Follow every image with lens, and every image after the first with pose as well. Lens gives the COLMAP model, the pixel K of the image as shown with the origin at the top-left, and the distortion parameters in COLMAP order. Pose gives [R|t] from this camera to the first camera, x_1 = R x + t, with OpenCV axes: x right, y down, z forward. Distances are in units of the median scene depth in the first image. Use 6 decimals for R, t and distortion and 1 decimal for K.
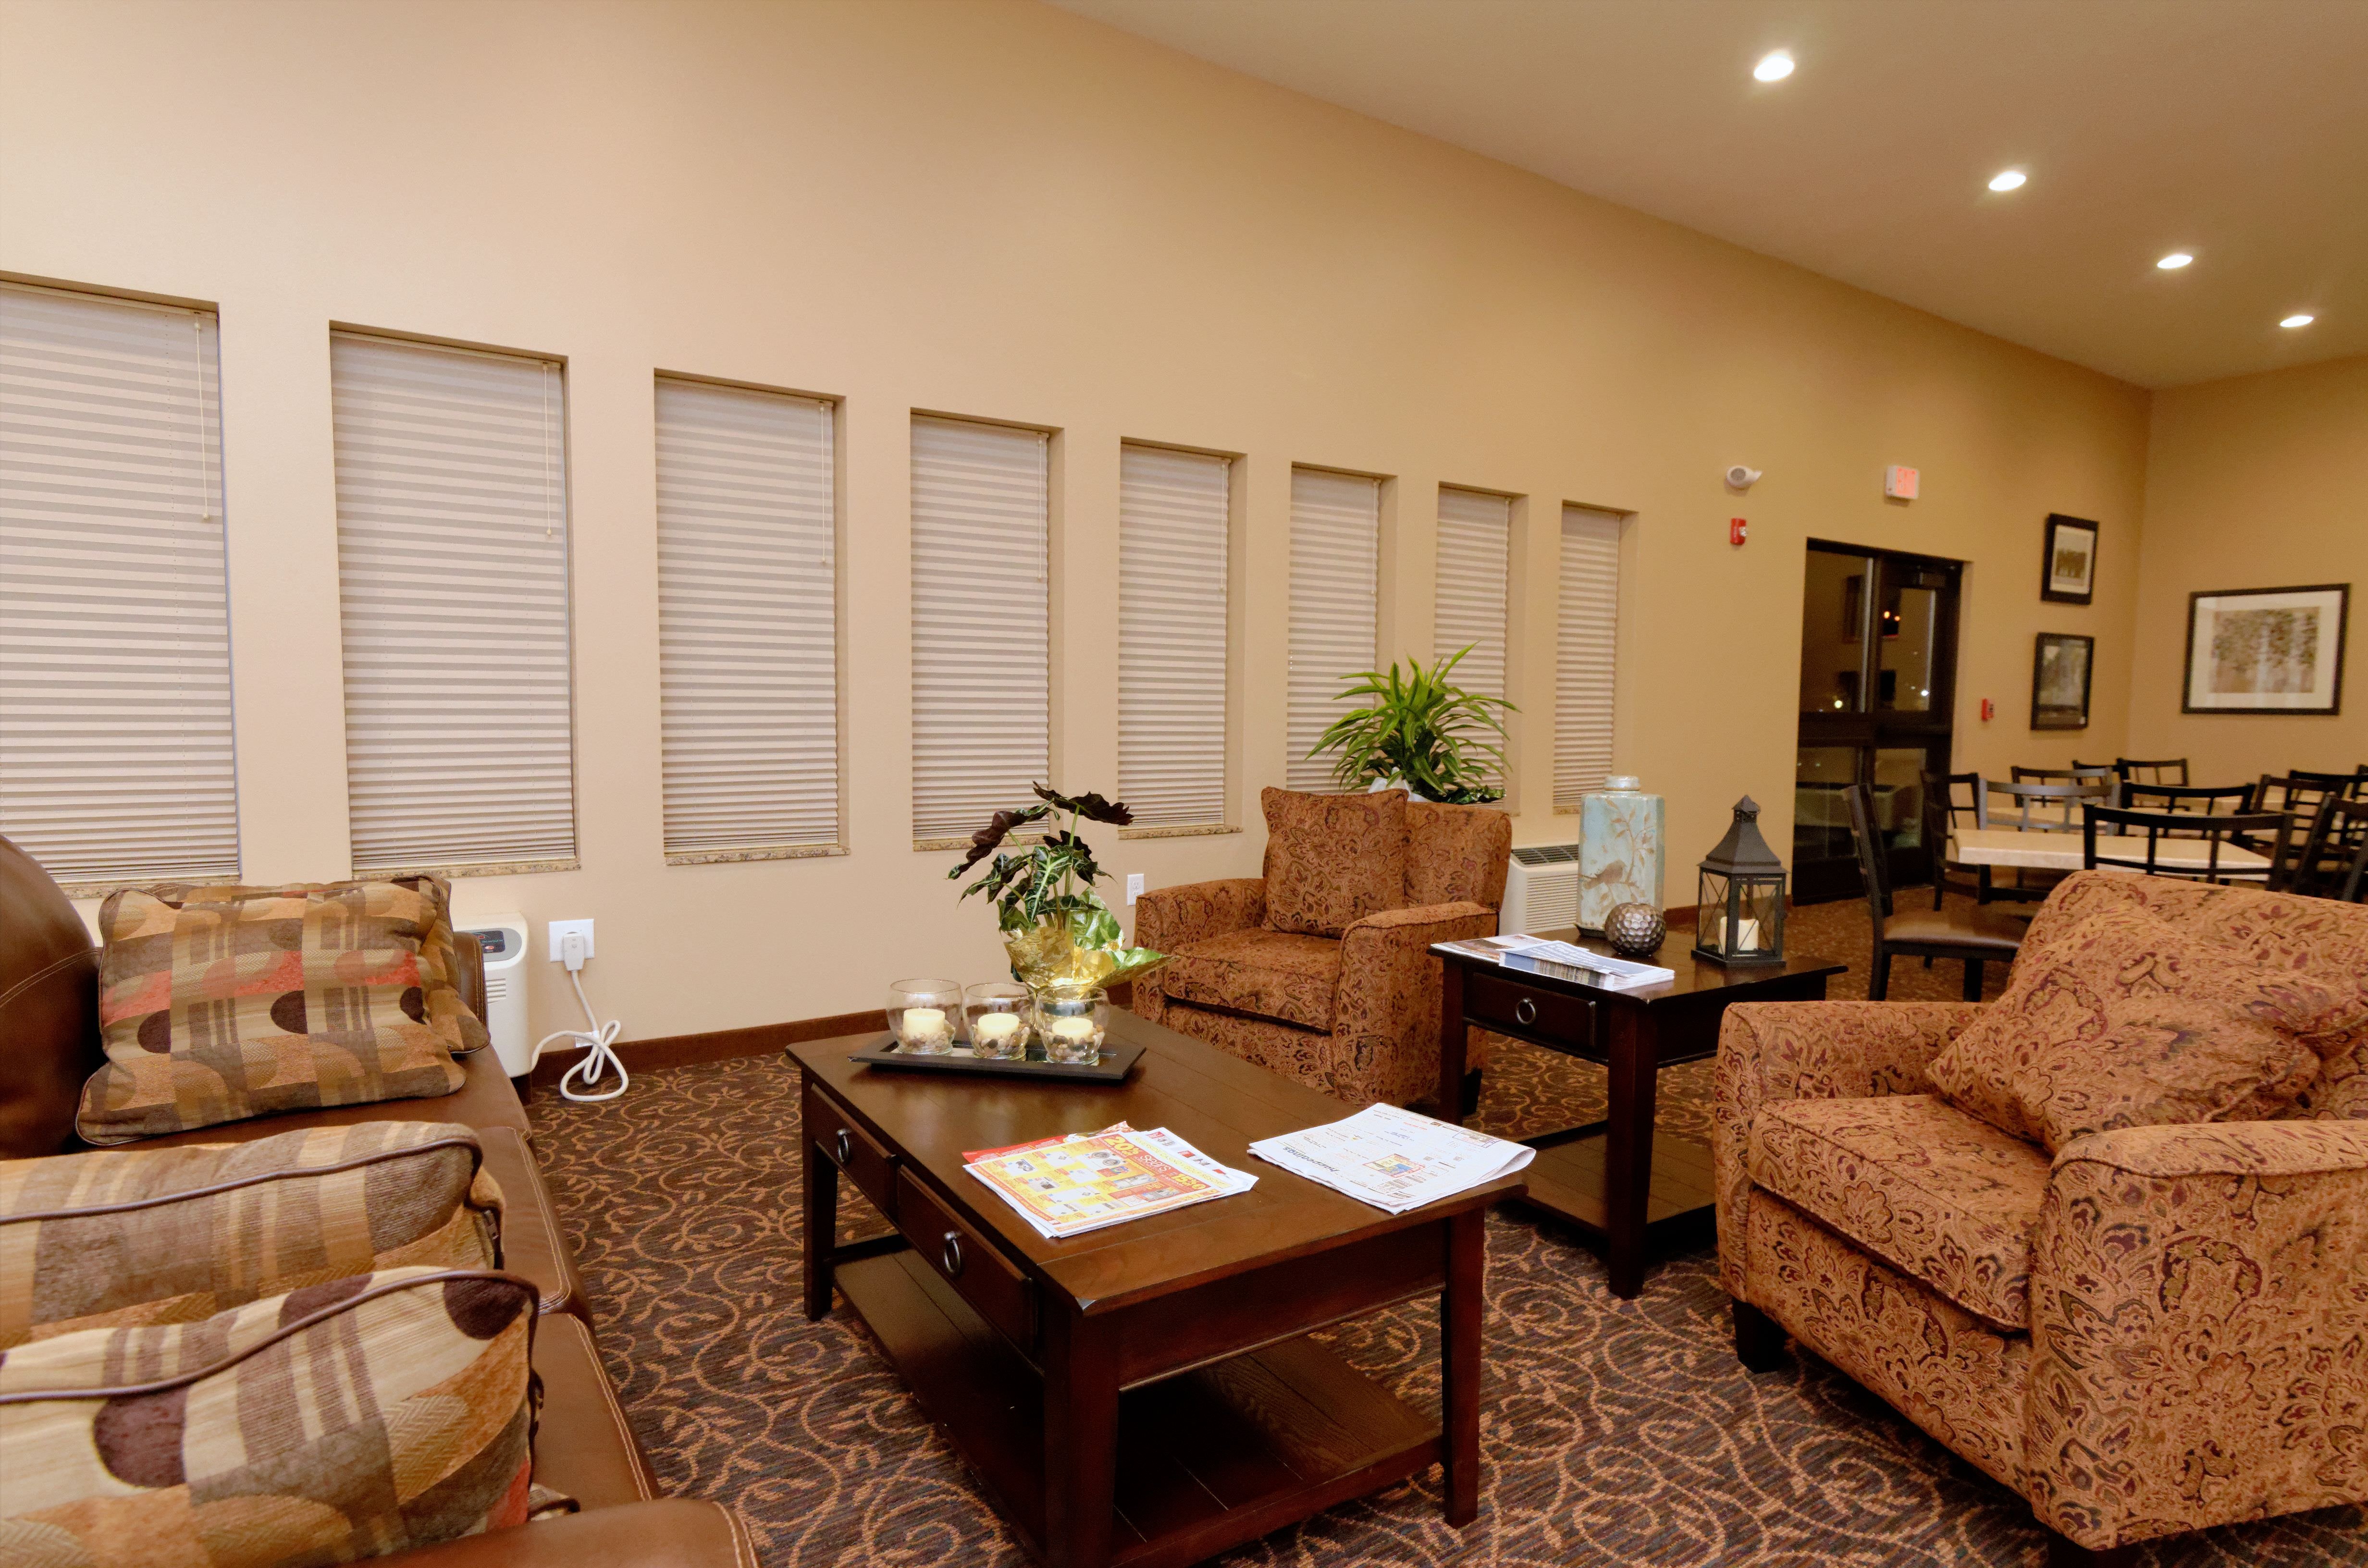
lens RADIAL K [[1284.7, 0, 1190.1], [0, 1284.7, 794.9], [0, 0, 1]] dist [0.004381, 0.001936]
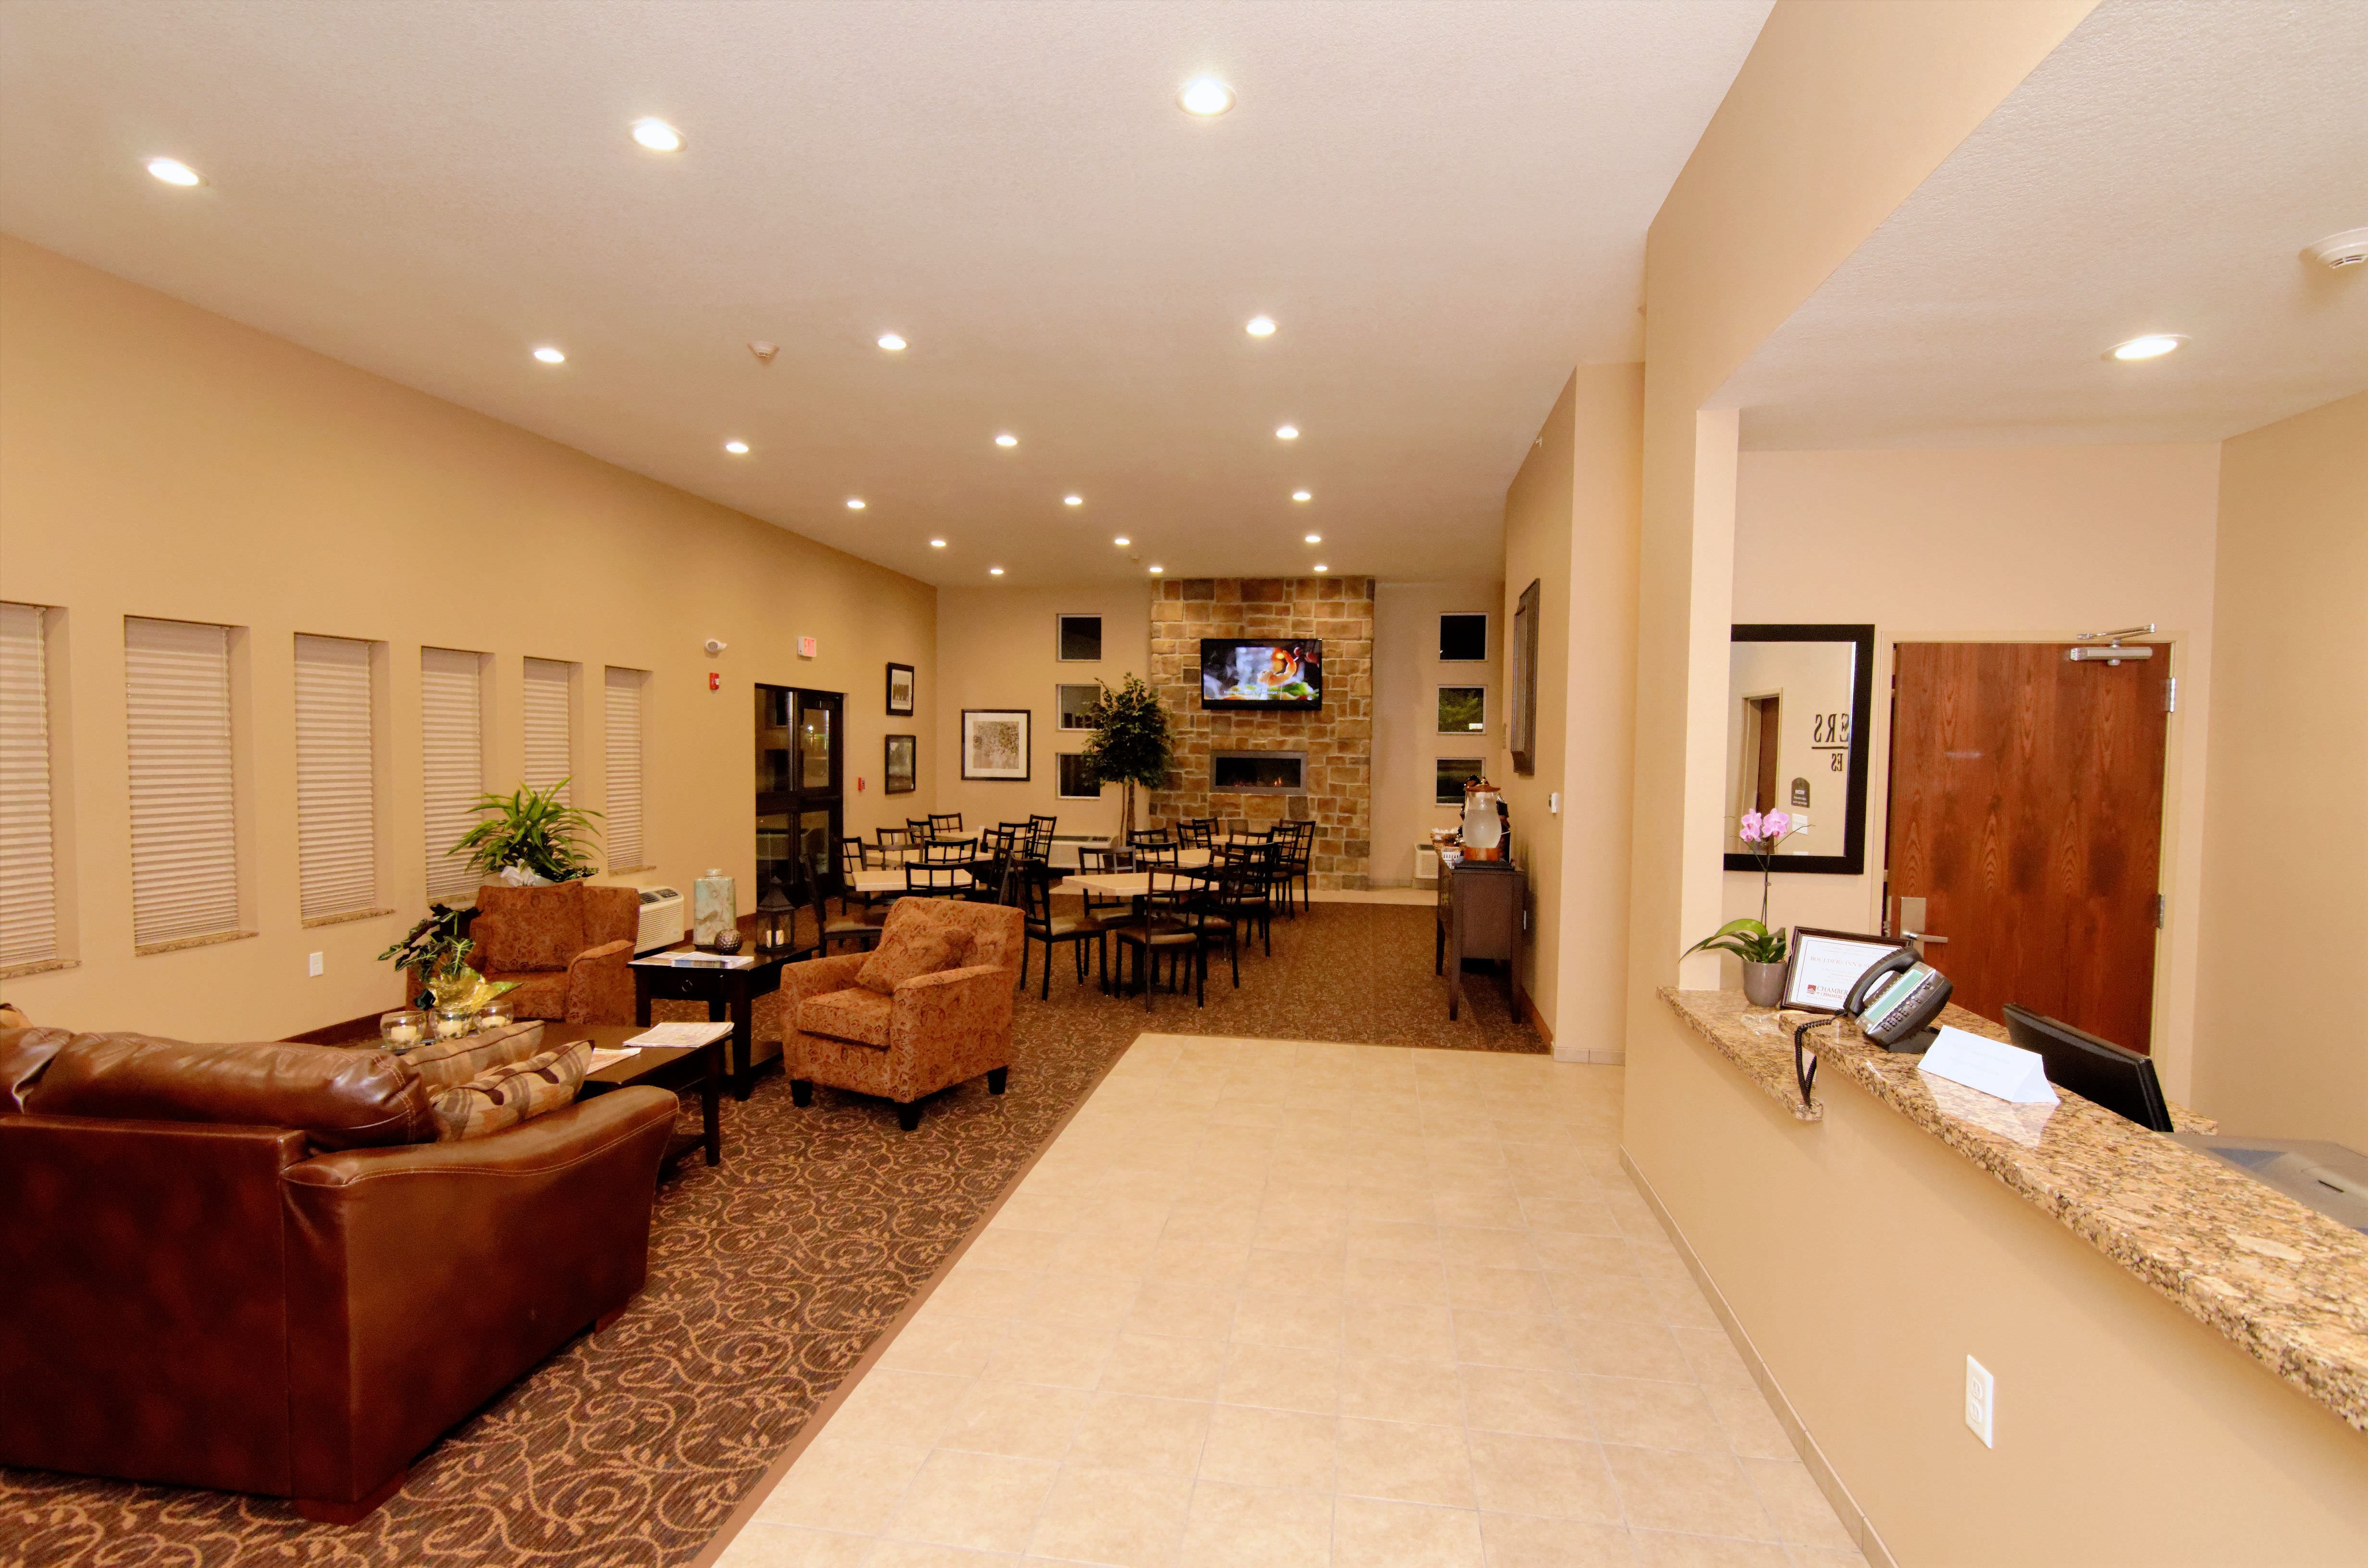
lens RADIAL K [[1213.5, 0, 1187.5], [0, 1213.5, 793.8], [0, 0, 1]] dist [-0.004983, -0.001656]
pose [[0.682565, -0.038497, 0.729810, -0.471337], [0.052394, 0.998620, 0.003675, -0.086159], [-0.728944, 0.035729, 0.683640, -0.749372]]
